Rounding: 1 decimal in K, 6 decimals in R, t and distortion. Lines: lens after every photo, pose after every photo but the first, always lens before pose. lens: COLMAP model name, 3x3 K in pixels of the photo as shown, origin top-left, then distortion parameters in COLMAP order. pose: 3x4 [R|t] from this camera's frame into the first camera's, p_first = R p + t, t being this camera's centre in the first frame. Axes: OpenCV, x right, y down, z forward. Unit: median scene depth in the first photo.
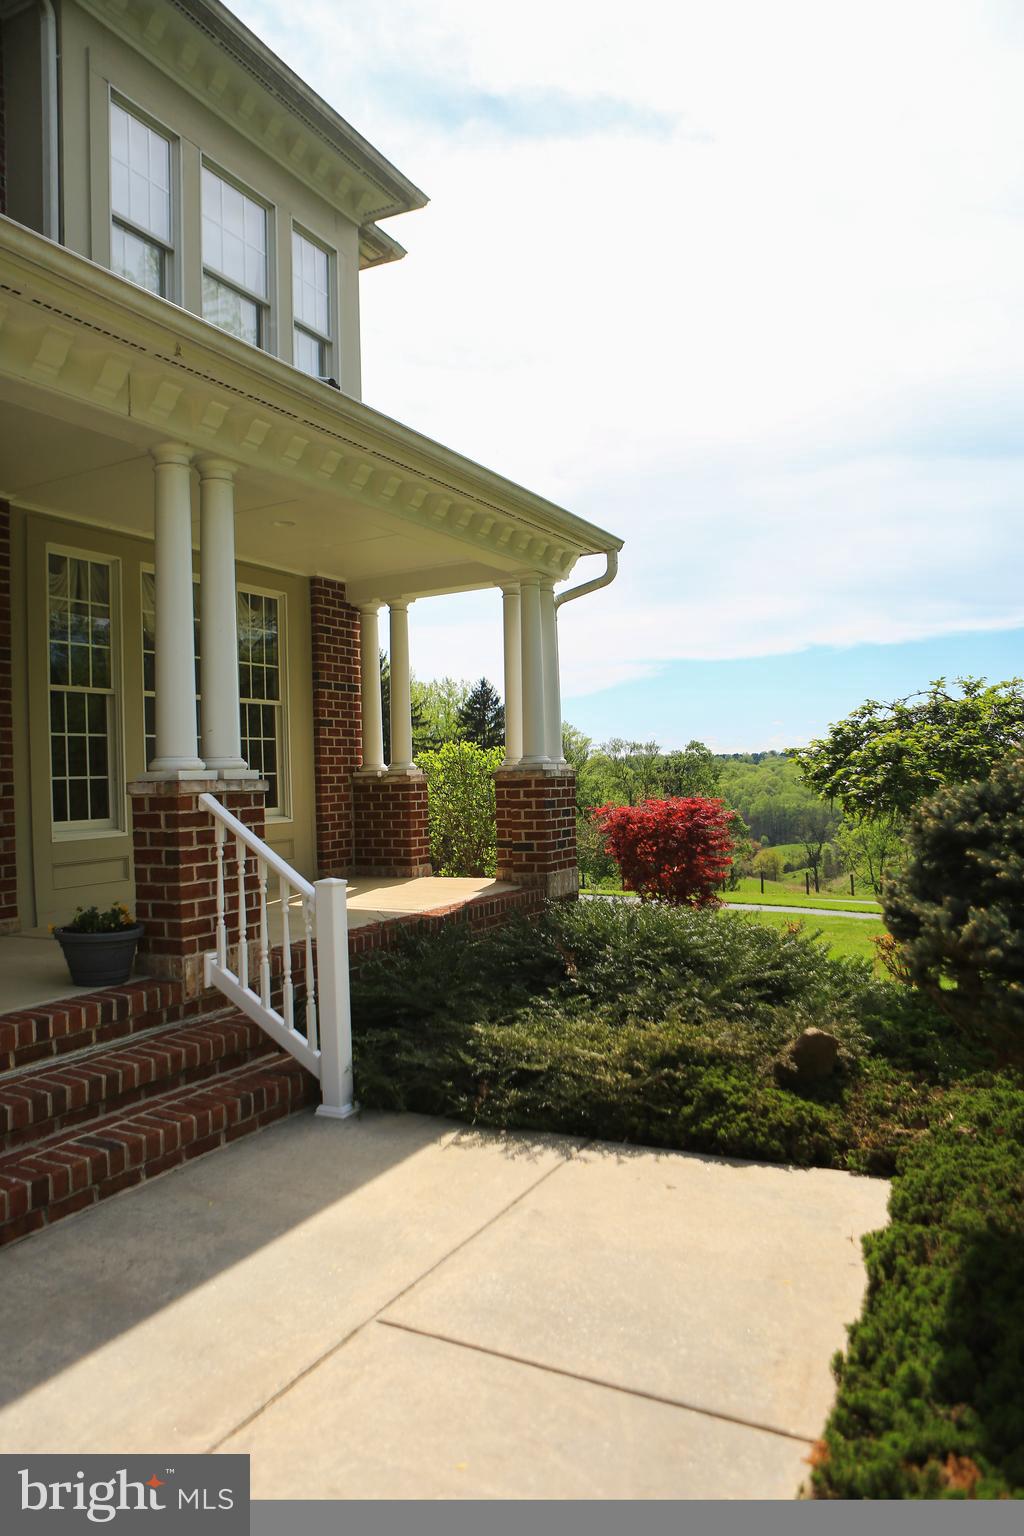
lens RADIAL K [[1072.2, 0, 512.0], [0, 1072.2, 768.0], [0, 0, 1]] dist [-0.113380, 0.086172]
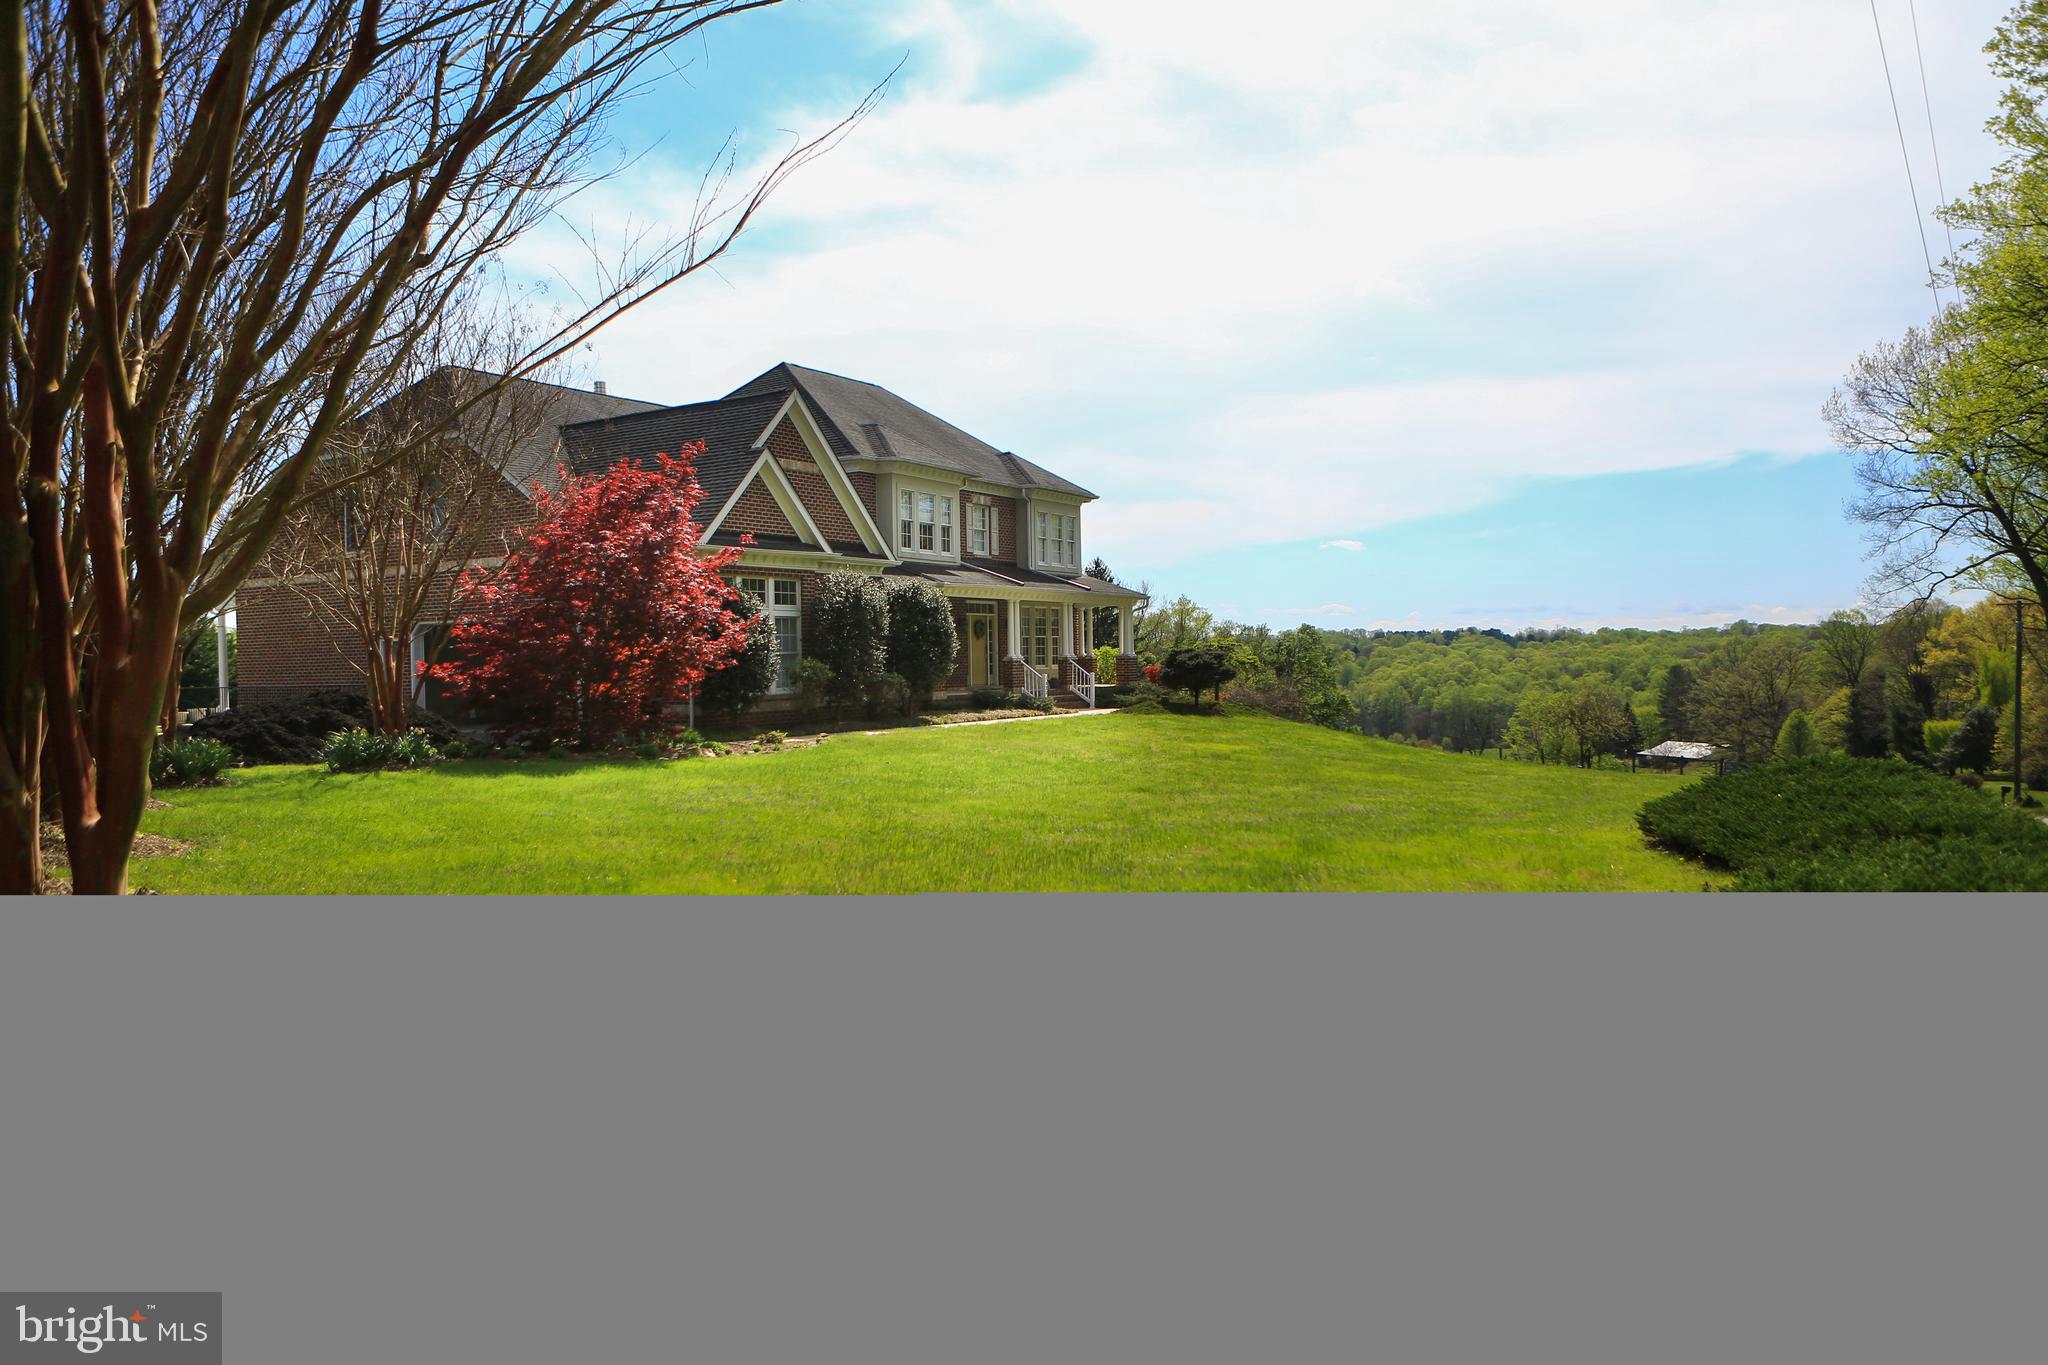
lens RADIAL K [[1429.6, 0, 1021.2], [0, 1429.6, 662.0], [0, 0, 1]] dist [-0.113380, 0.086172]
pose [[0.997152, 0.018866, -0.073016, 0.001720], [-0.017876, 0.999740, 0.014181, -0.003592], [0.073264, -0.012835, 0.997230, -0.351398]]
